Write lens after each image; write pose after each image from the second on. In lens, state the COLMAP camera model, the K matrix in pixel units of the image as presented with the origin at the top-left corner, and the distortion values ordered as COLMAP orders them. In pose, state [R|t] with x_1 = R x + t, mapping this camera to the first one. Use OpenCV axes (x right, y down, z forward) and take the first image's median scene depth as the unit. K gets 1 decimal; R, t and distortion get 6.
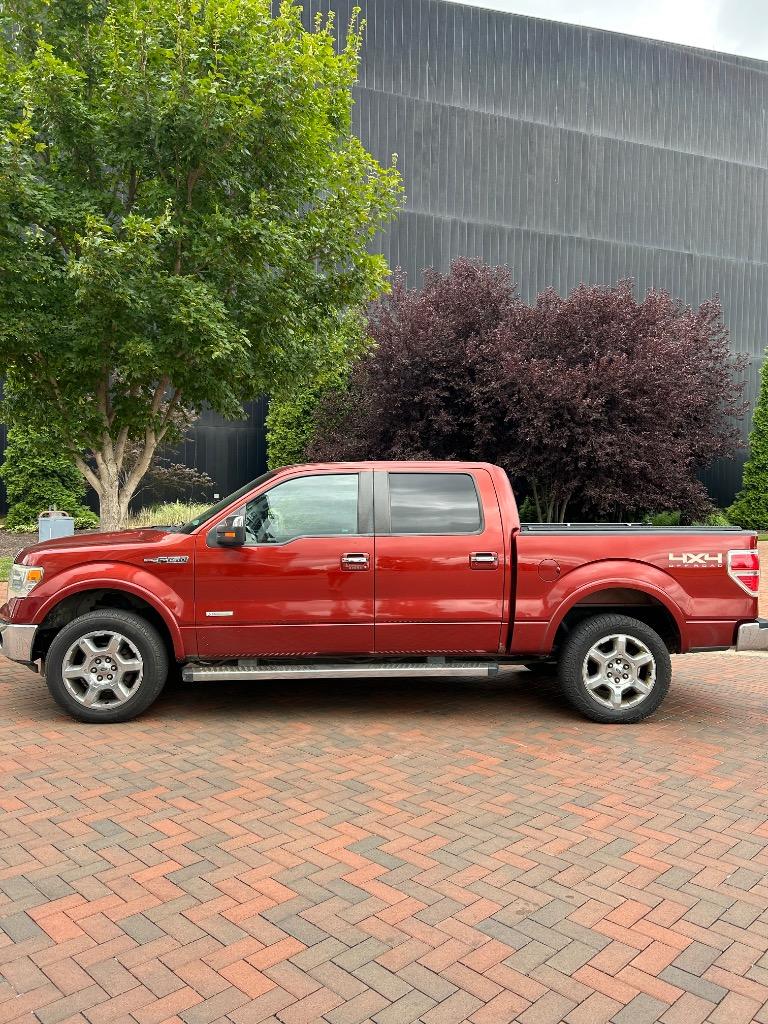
lens RADIAL K [[761.7, 0, 384.1], [0, 761.7, 511.4], [0, 0, 1]] dist [0.020796, -0.001546]
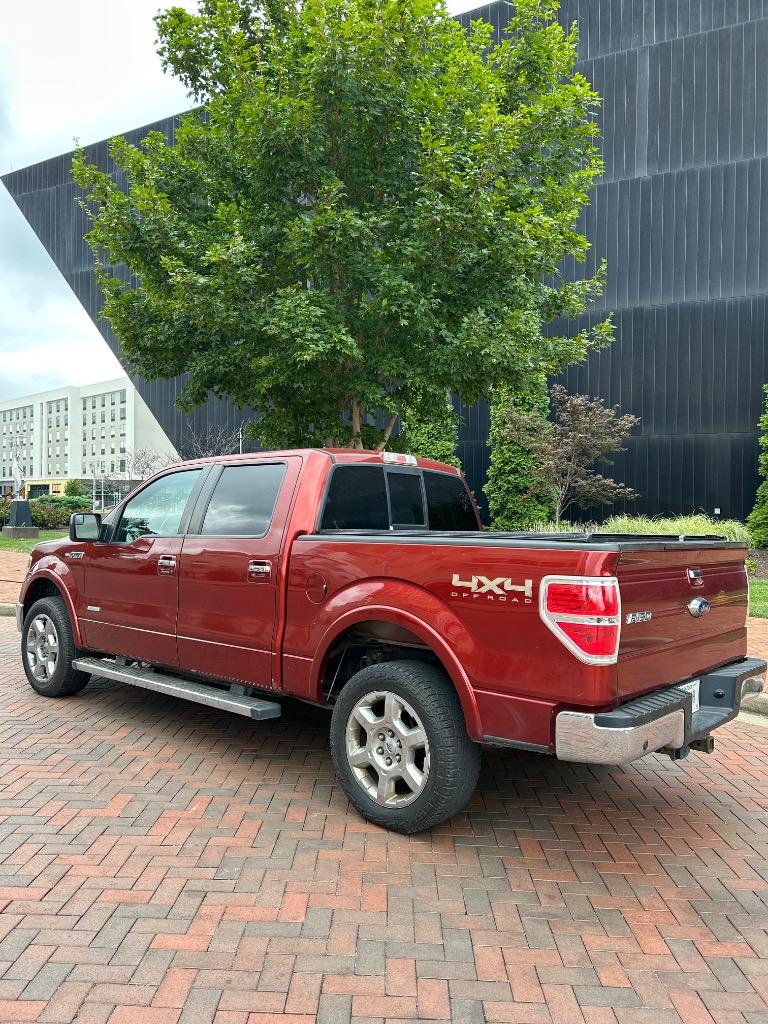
lens RADIAL K [[761.7, 0, 387.7], [0, 761.7, 505.1], [0, 0, 1]] dist [0.020796, -0.001546]
pose [[0.705038, -0.011402, -0.709078, 0.779116], [-0.012046, 0.999534, -0.028050, 0.016619], [0.709067, 0.028318, 0.704572, 0.525429]]
